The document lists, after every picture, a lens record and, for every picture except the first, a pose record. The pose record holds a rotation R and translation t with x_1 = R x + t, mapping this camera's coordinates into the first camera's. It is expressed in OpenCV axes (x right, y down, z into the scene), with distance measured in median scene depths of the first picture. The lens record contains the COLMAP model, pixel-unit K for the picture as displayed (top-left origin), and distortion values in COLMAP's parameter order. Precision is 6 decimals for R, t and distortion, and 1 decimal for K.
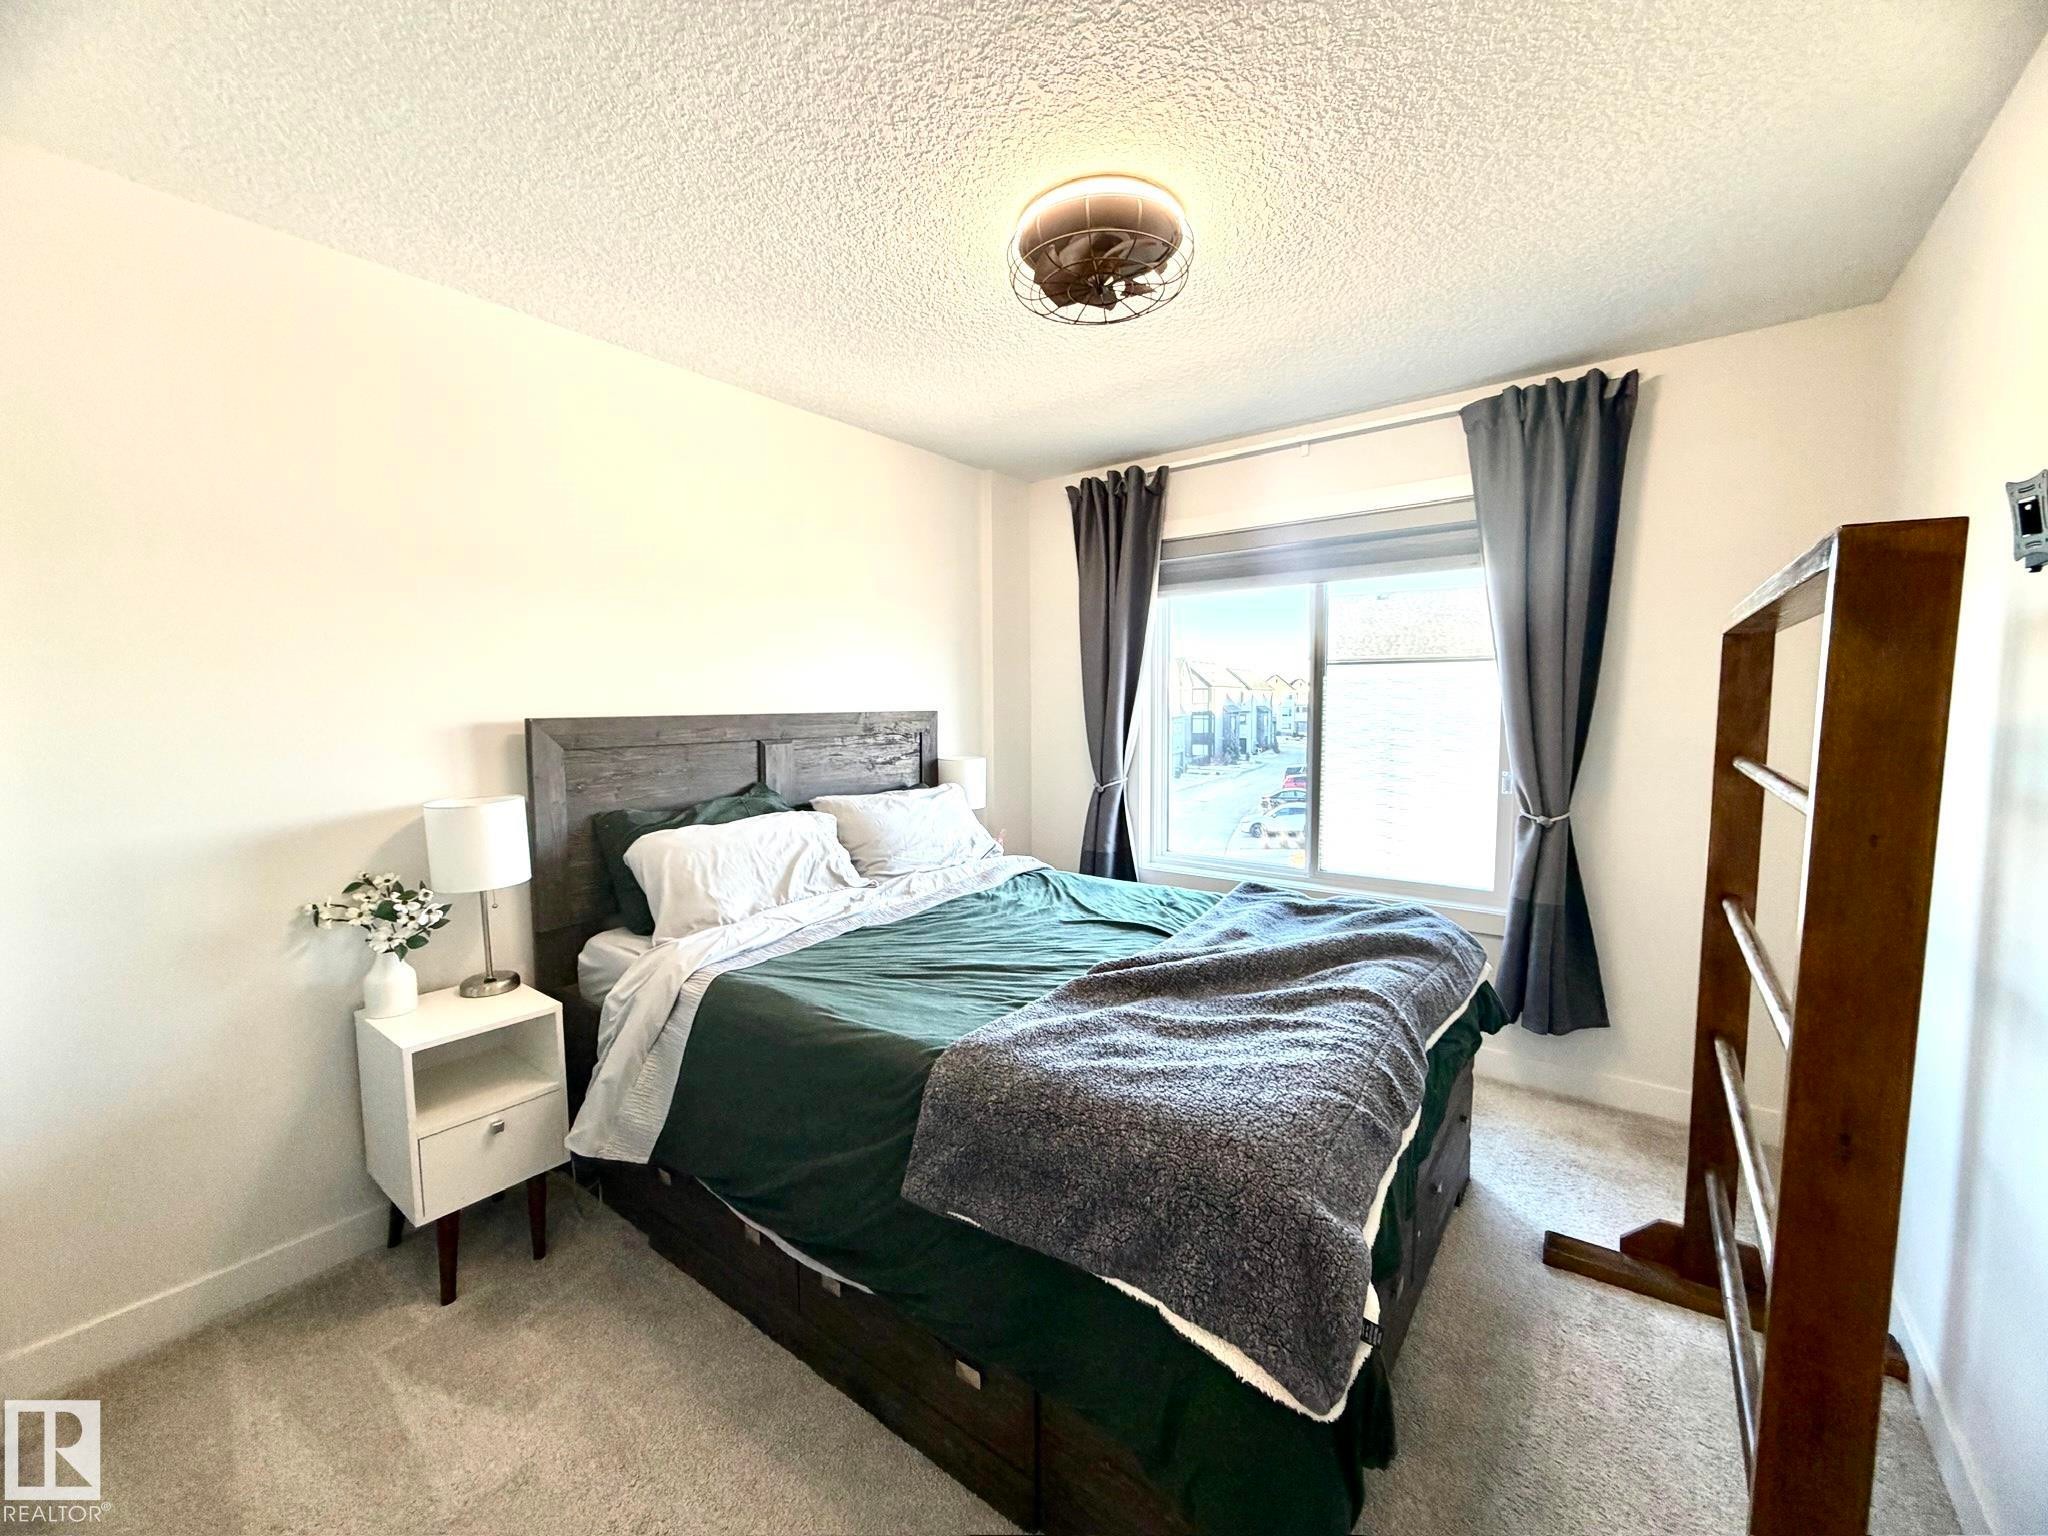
lens RADIAL K [[815.2, 0, 1016.2], [0, 815.2, 764.9], [0, 0, 1]] dist [0.000091, 0.000026]
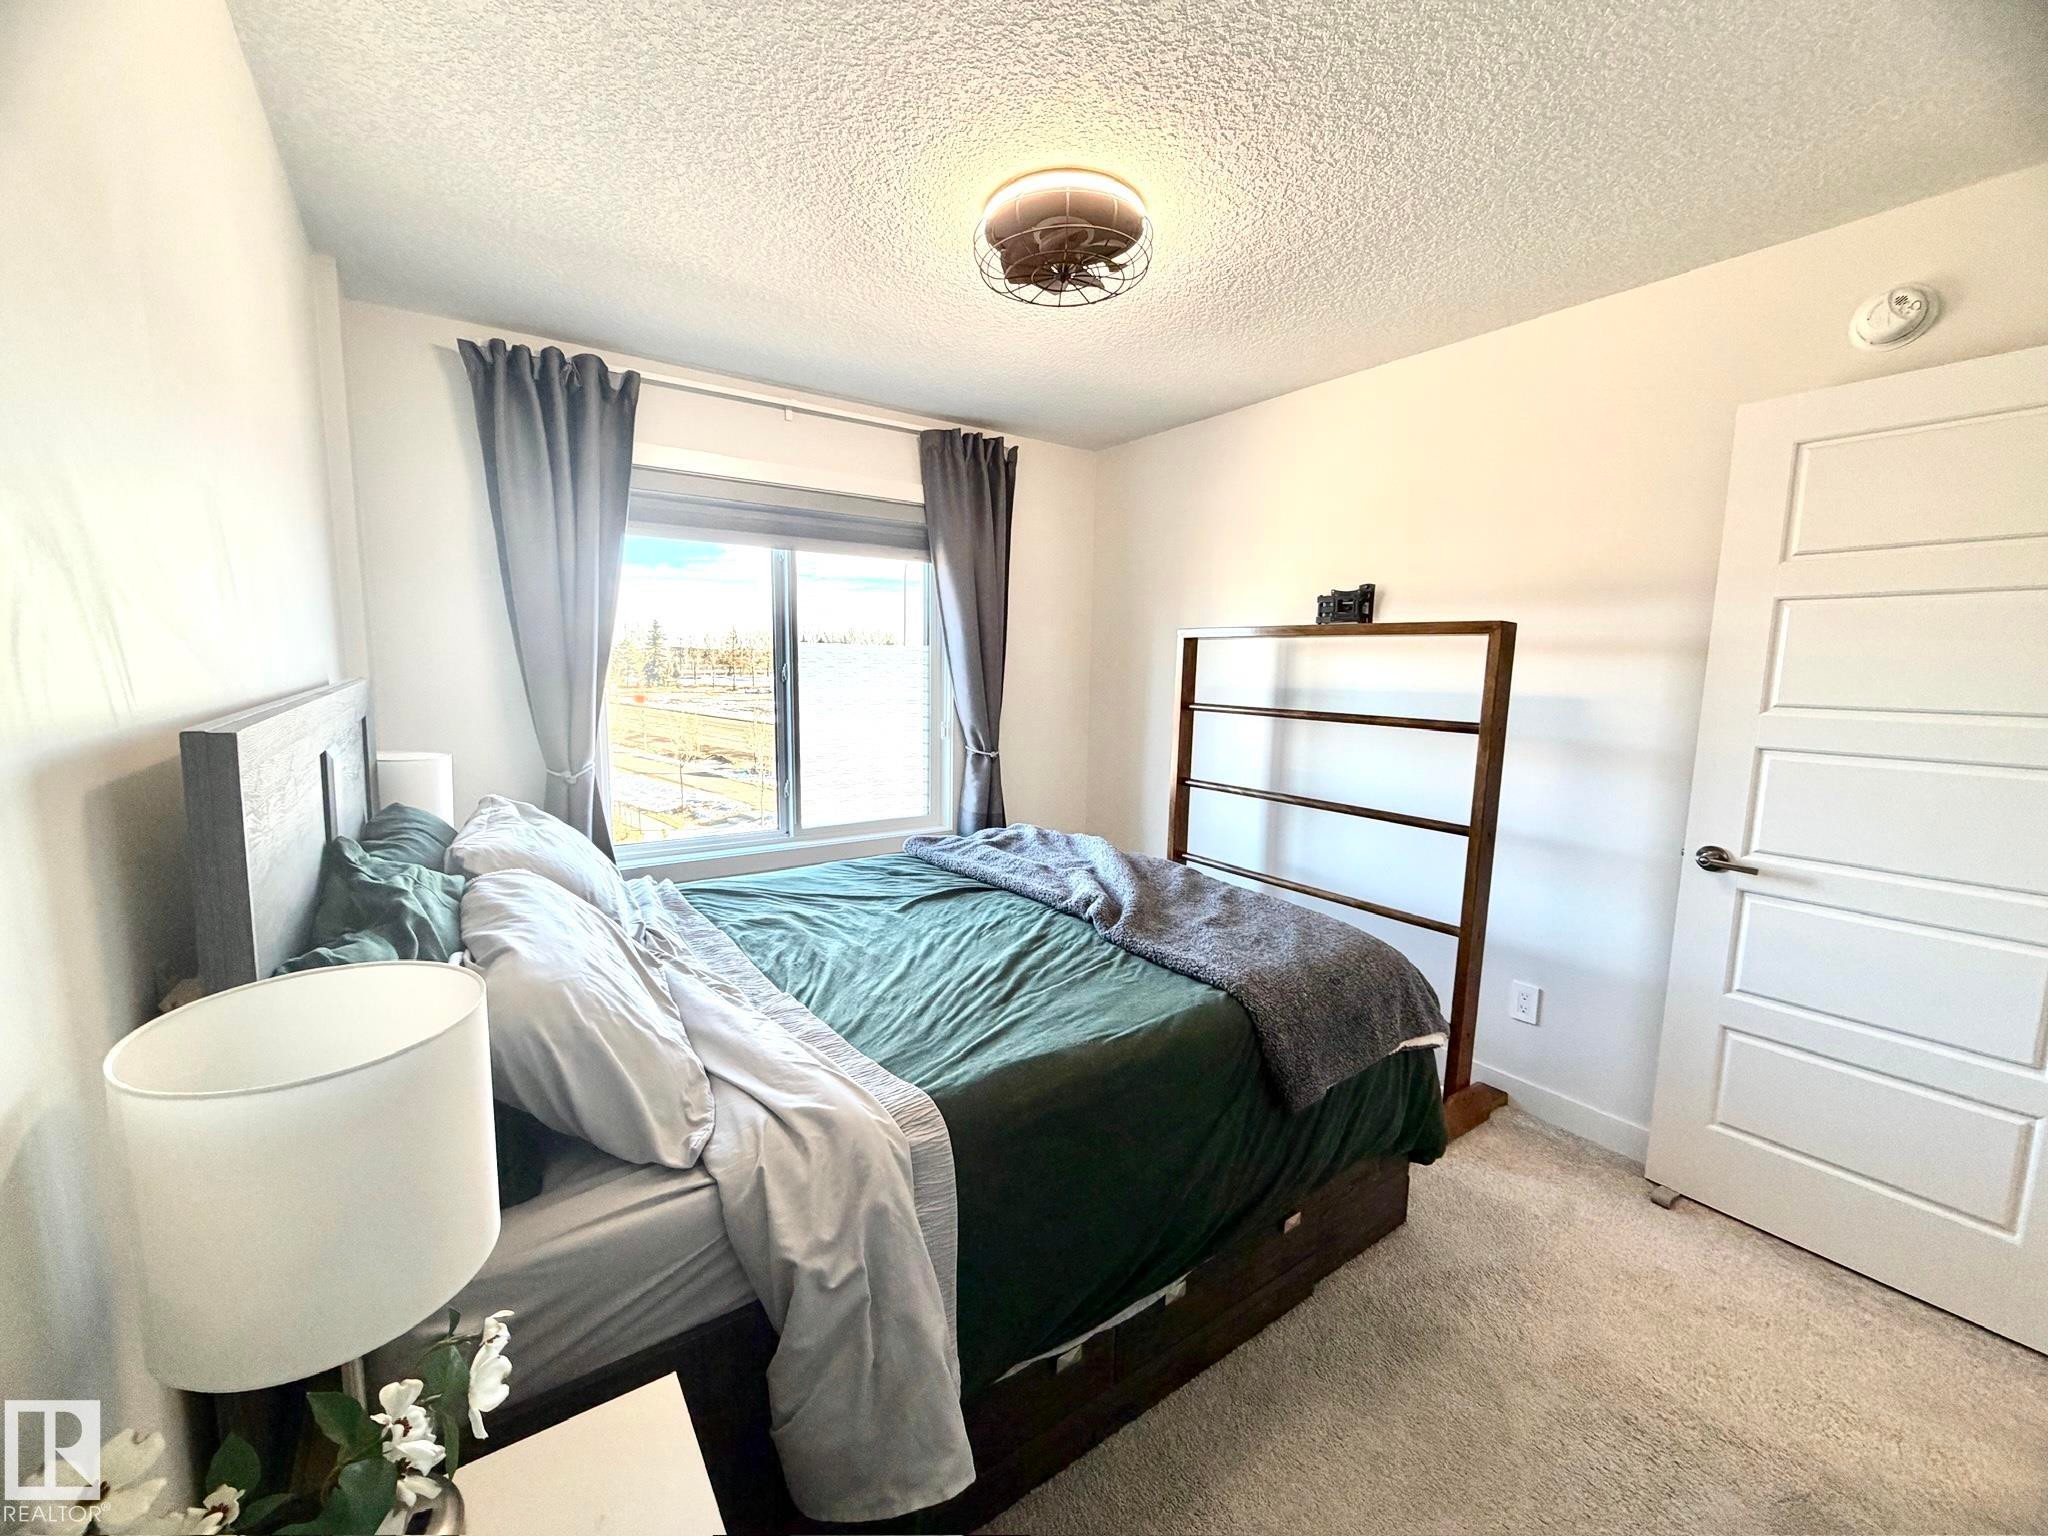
lens RADIAL K [[815.2, 0, 1016.2], [0, 815.2, 764.9], [0, 0, 1]] dist [0.000091, 0.000026]
pose [[0.299329, -0.104669, 0.948392, -0.632965], [0.060265, 0.994054, 0.090688, -0.037746], [-0.952245, 0.030009, 0.303857, 0.504669]]
